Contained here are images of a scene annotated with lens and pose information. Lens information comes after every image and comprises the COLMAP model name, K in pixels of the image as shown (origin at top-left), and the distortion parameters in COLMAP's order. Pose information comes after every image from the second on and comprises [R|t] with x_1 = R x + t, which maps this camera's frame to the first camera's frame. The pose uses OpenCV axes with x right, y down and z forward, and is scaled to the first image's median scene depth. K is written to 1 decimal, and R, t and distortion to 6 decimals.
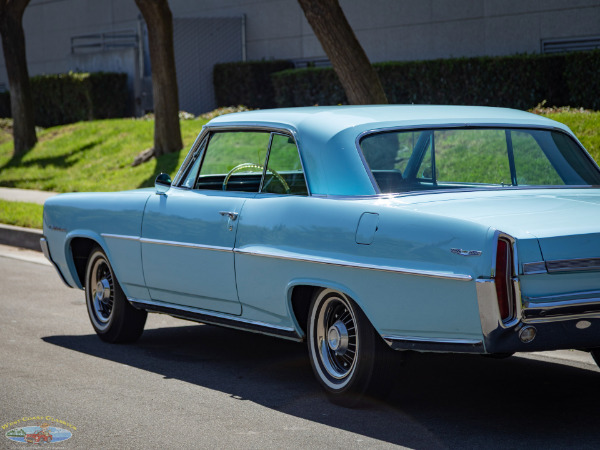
lens RADIAL K [[1939.1, 0, 291.7], [0, 1939.1, 224.8], [0, 0, 1]] dist [-0.010086, 0.244890]
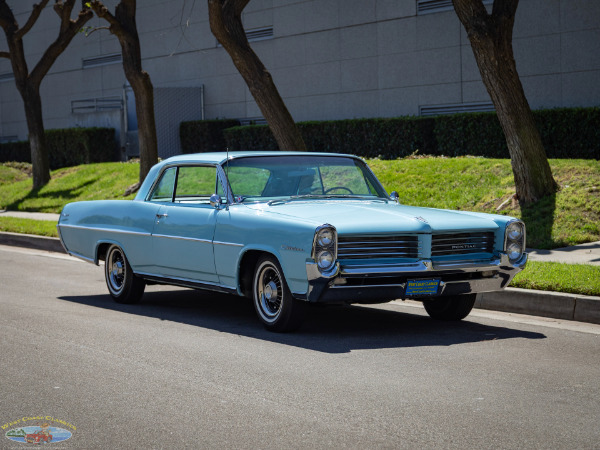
lens RADIAL K [[1590.0, 0, 298.3], [0, 1590.0, 225.7], [0, 0, 1]] dist [-0.020973, 0.263174]
pose [[0.999211, 0.002418, 0.039653, -0.002501], [-0.001767, 0.999863, -0.016444, 0.008923], [-0.039687, 0.016361, 0.999078, -0.130961]]
